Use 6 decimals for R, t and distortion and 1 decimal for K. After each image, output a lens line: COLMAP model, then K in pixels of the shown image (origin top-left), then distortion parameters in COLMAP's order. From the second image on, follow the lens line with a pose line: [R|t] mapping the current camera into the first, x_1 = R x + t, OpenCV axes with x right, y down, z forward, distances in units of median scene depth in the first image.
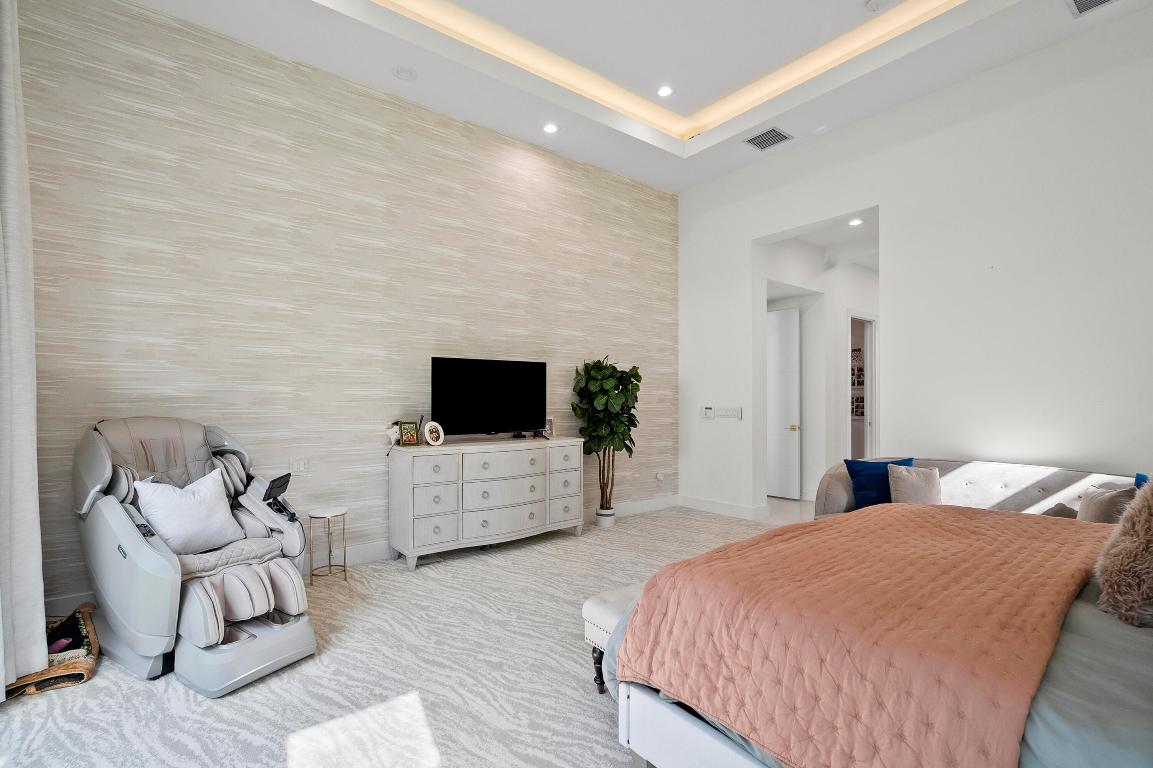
lens RADIAL K [[525.9, 0, 578.9], [0, 525.9, 389.1], [0, 0, 1]] dist [-0.002756, -0.000017]
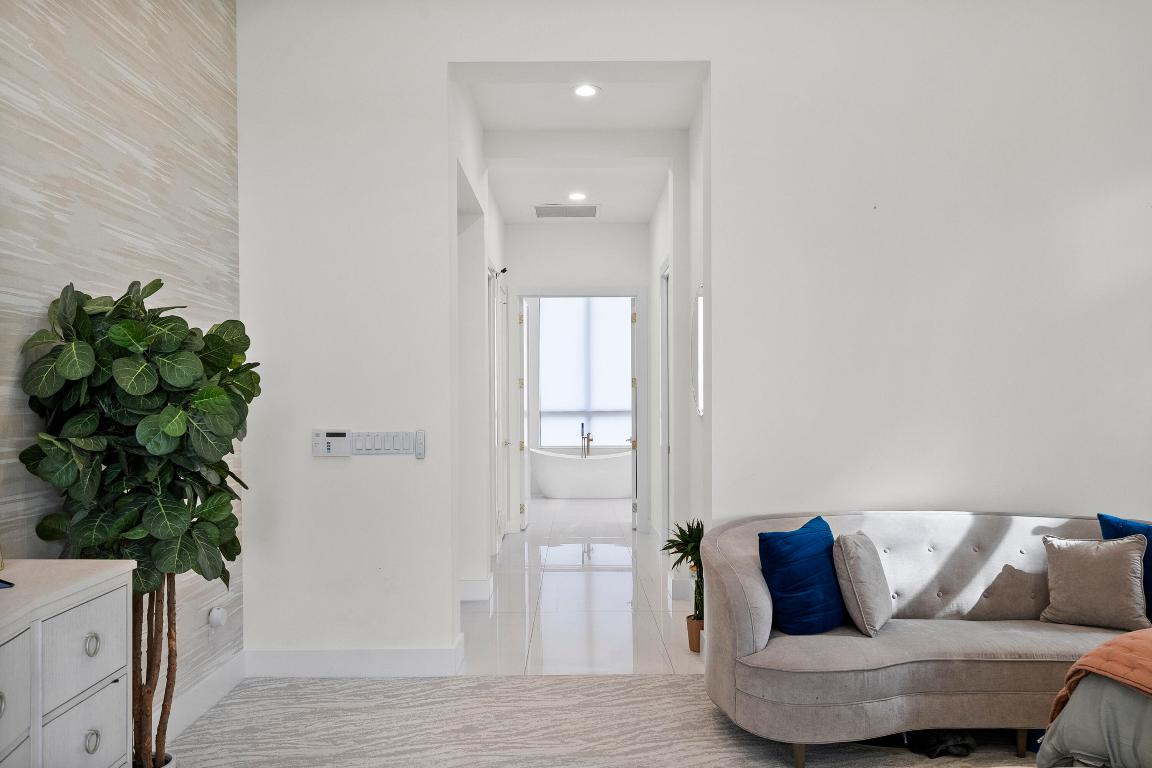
lens RADIAL K [[841.0, 0, 578.2], [0, 841.0, 411.8], [0, 0, 1]] dist [0.002168, 0.000572]
pose [[0.613270, -0.008843, 0.789824, -0.192016], [-0.015090, 0.999624, 0.022908, -0.000381], [-0.789729, -0.025967, 0.612906, 0.486671]]
